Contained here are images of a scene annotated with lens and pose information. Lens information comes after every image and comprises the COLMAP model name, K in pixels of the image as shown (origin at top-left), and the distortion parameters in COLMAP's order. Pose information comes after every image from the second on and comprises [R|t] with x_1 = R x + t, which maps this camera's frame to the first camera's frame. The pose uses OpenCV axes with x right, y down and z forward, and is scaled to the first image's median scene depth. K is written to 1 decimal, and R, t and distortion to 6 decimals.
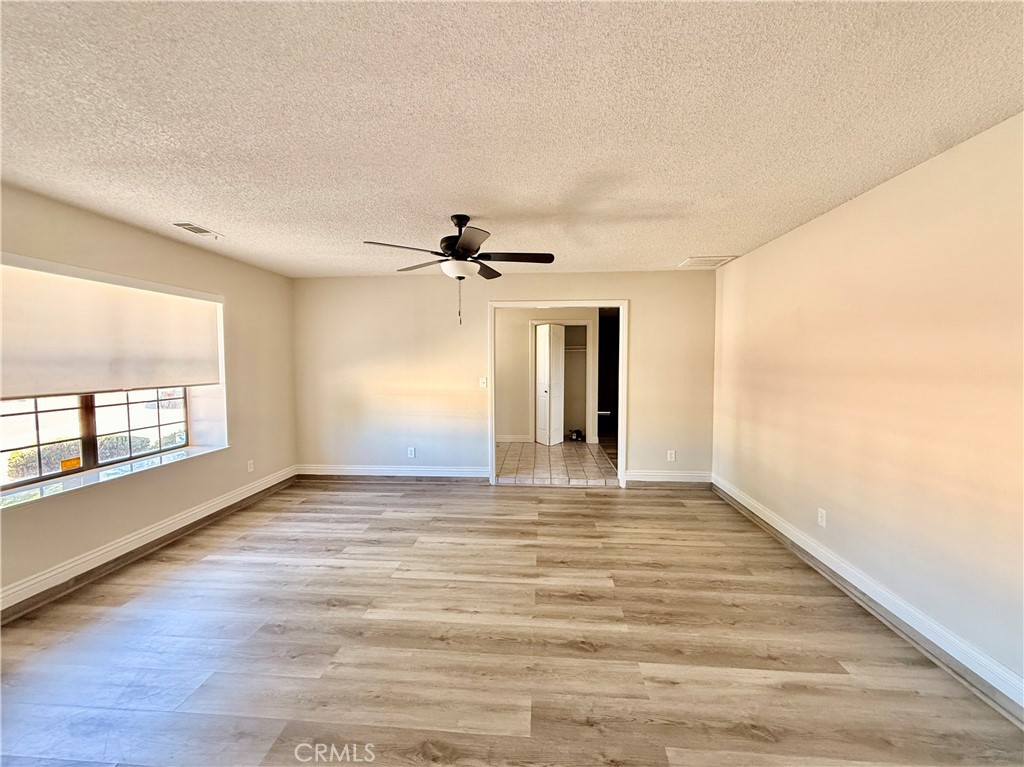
lens RADIAL K [[410.1, 0, 510.0], [0, 410.1, 383.6], [0, 0, 1]] dist [0.000305, 0.000600]
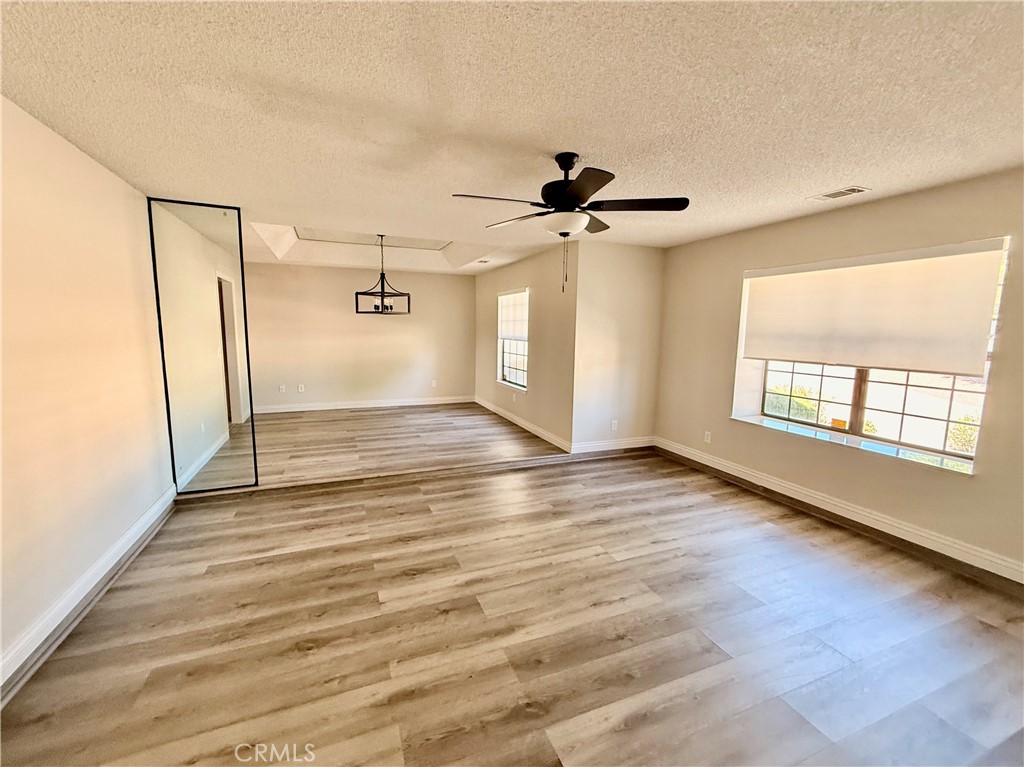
lens RADIAL K [[410.1, 0, 510.0], [0, 410.1, 383.6], [0, 0, 1]] dist [0.000305, 0.000600]
pose [[-0.888767, 0.051551, -0.455452, 0.361538], [-0.037460, 0.982162, 0.184268, -0.114508], [0.456826, 0.180833, -0.870982, 1.722932]]
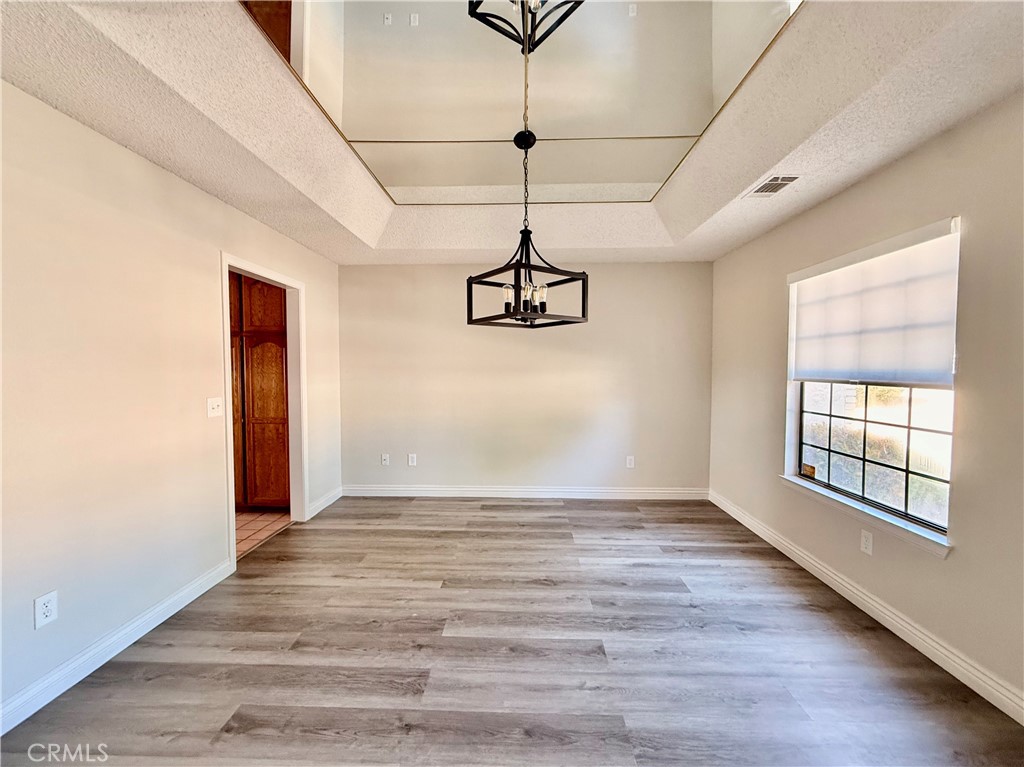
lens RADIAL K [[410.1, 0, 510.0], [0, 410.1, 383.6], [0, 0, 1]] dist [0.000305, 0.000600]
pose [[-0.999114, 0.006042, -0.041650, 0.338113], [0.002197, 0.995780, 0.091747, -0.106659], [0.042029, 0.091574, -0.994911, 1.630832]]
